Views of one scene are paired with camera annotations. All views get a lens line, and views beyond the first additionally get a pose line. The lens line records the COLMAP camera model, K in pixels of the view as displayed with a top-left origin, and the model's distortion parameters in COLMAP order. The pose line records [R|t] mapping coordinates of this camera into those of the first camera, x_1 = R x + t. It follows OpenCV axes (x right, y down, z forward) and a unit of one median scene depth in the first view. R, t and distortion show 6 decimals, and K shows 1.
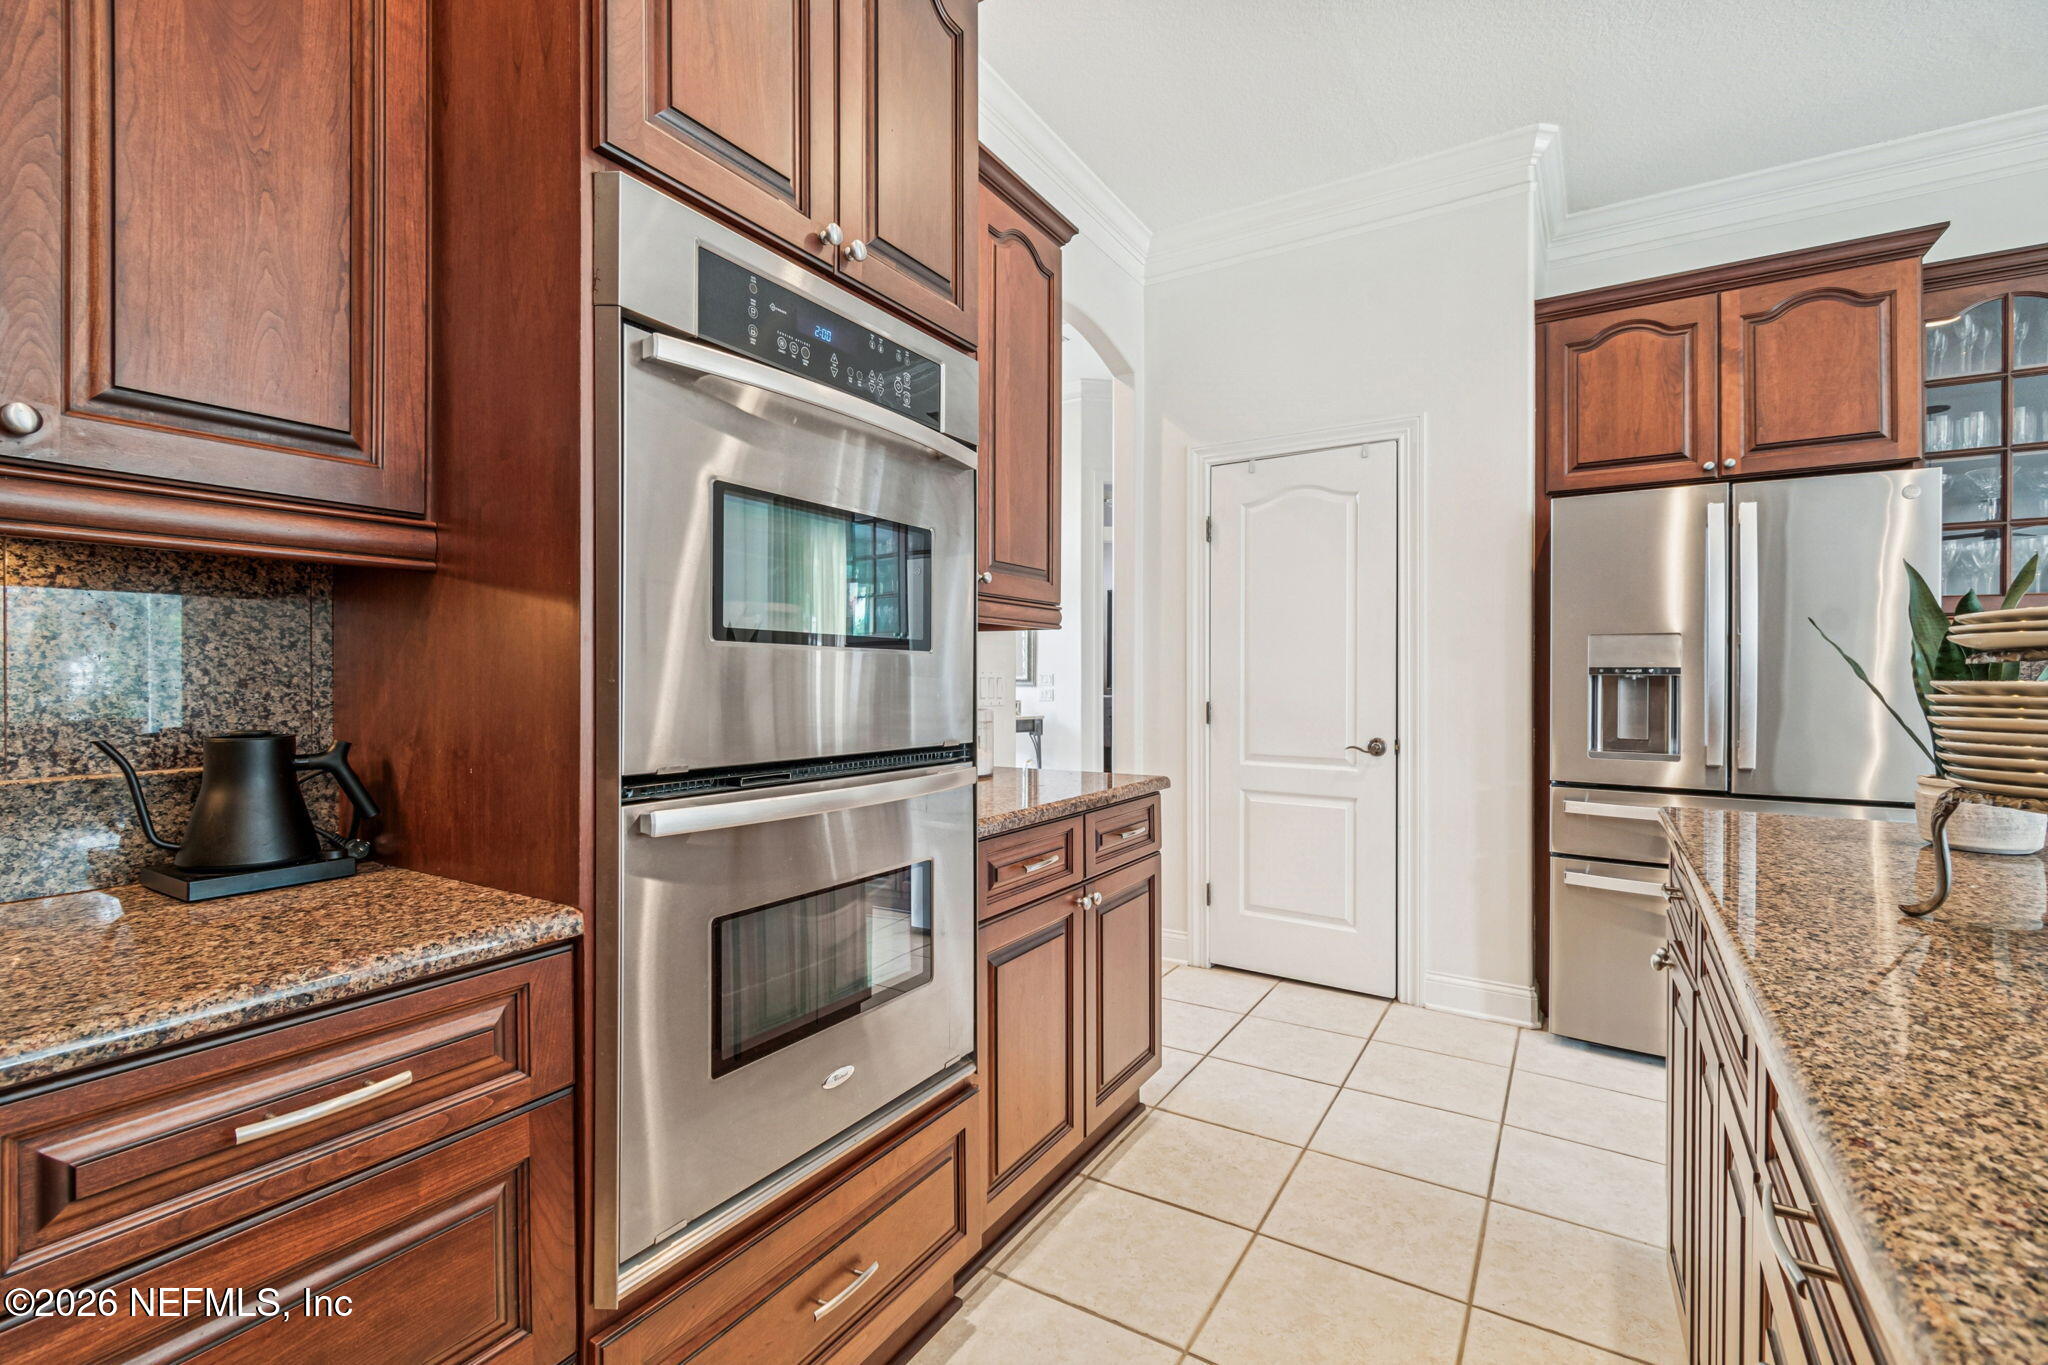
lens RADIAL K [[906.5, 0, 1013.4], [0, 906.5, 682.7], [0, 0, 1]] dist [0.000287, -0.001737]
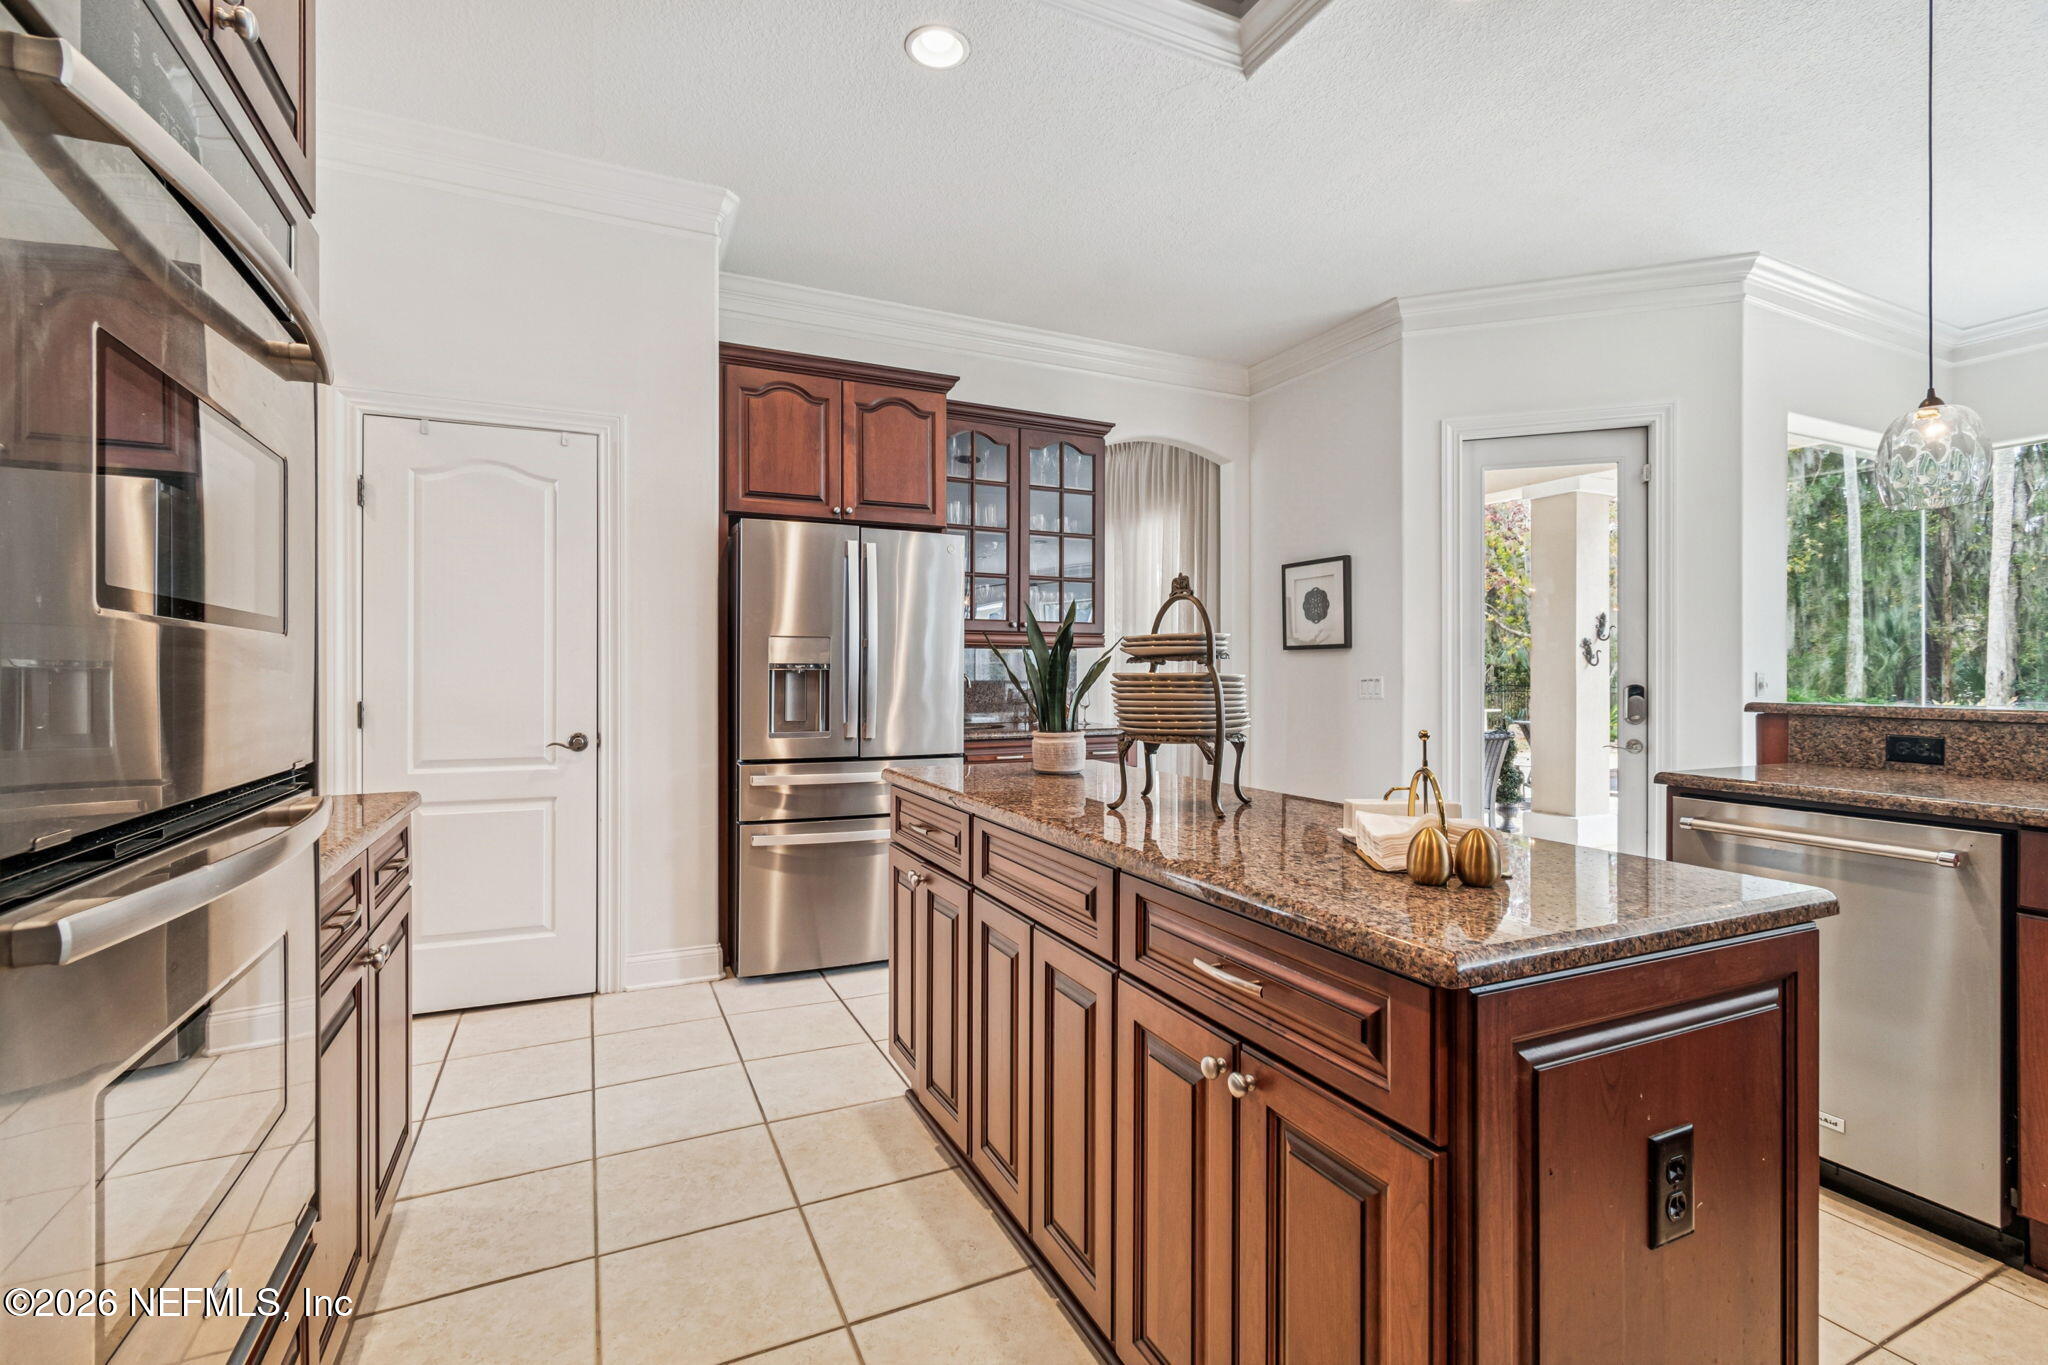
lens RADIAL K [[906.5, 0, 1010.5], [0, 906.5, 676.8], [0, 0, 1]] dist [0.000287, -0.001737]
pose [[0.534931, -0.006440, 0.844871, -0.201717], [0.006627, 0.999972, 0.003426, -0.000777], [-0.844869, 0.003767, 0.534959, 0.083380]]
